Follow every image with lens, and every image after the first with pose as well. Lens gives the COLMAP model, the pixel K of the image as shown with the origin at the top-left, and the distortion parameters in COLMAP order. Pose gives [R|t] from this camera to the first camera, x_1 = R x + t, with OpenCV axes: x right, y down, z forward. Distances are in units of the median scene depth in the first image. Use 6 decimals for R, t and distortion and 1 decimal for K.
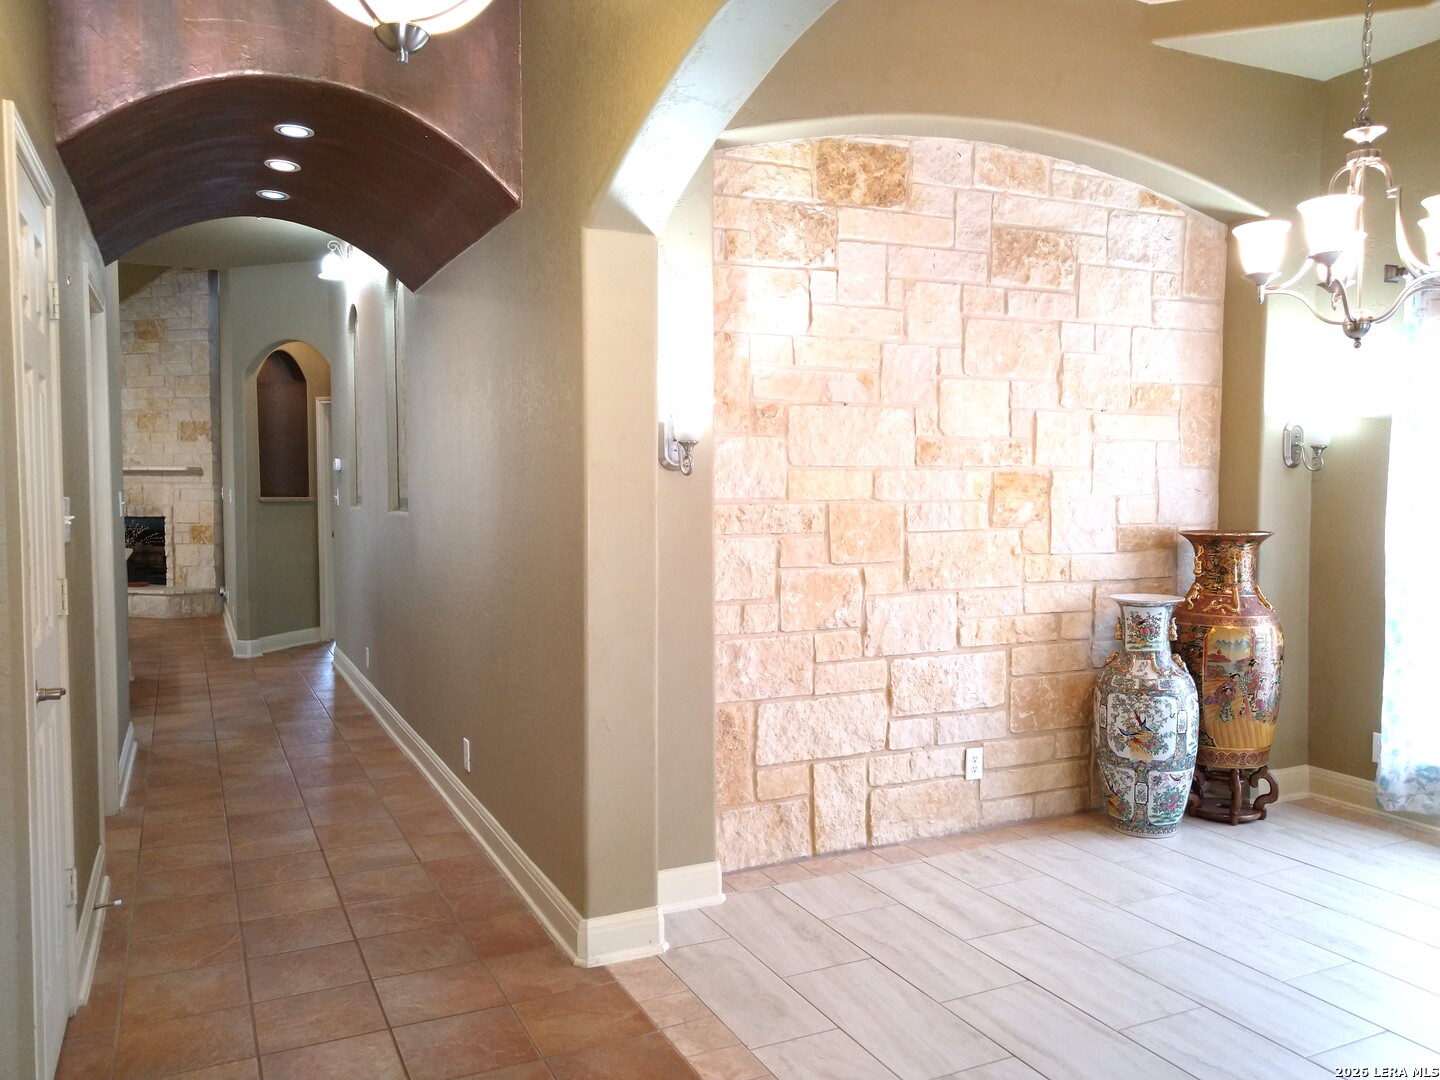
lens RADIAL K [[1105.5, 0, 720.0], [0, 1105.5, 540.0], [0, 0, 1]] dist [0.047175, -0.000964]
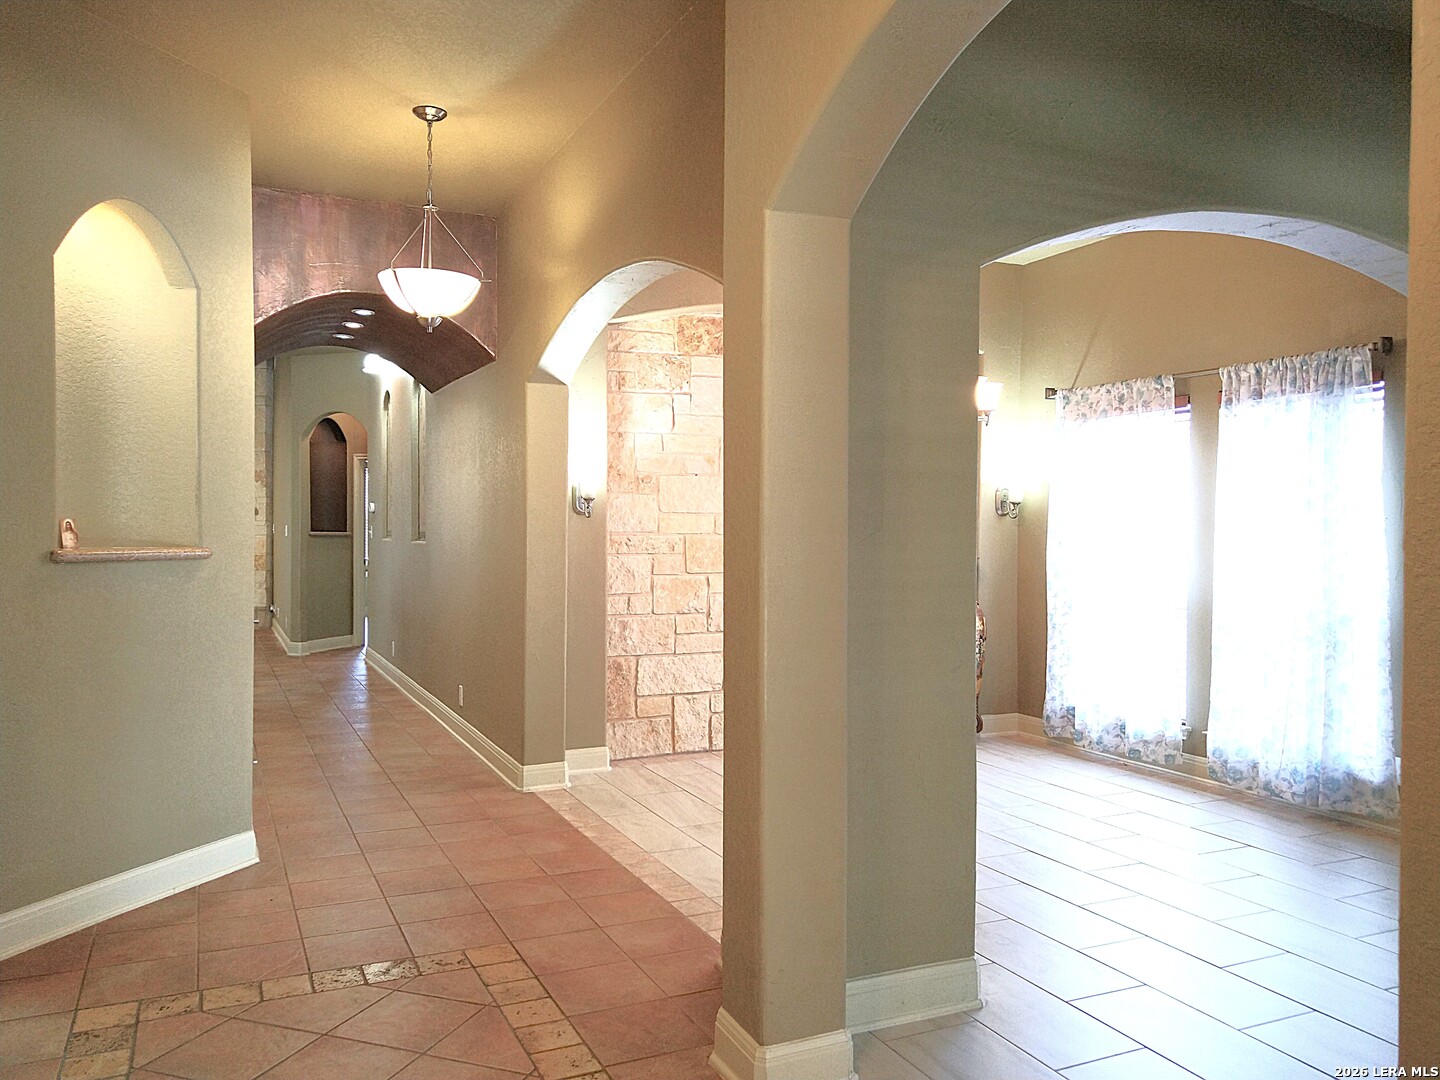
lens RADIAL K [[1108.7, 0, 722.3], [0, 1108.7, 547.4], [0, 0, 1]] dist [0.077947, -0.001147]
pose [[0.999899, 0.008928, -0.011018, 0.172720], [-0.009275, 0.999452, -0.031781, 0.035840], [0.010728, 0.031880, 0.999434, -0.635731]]
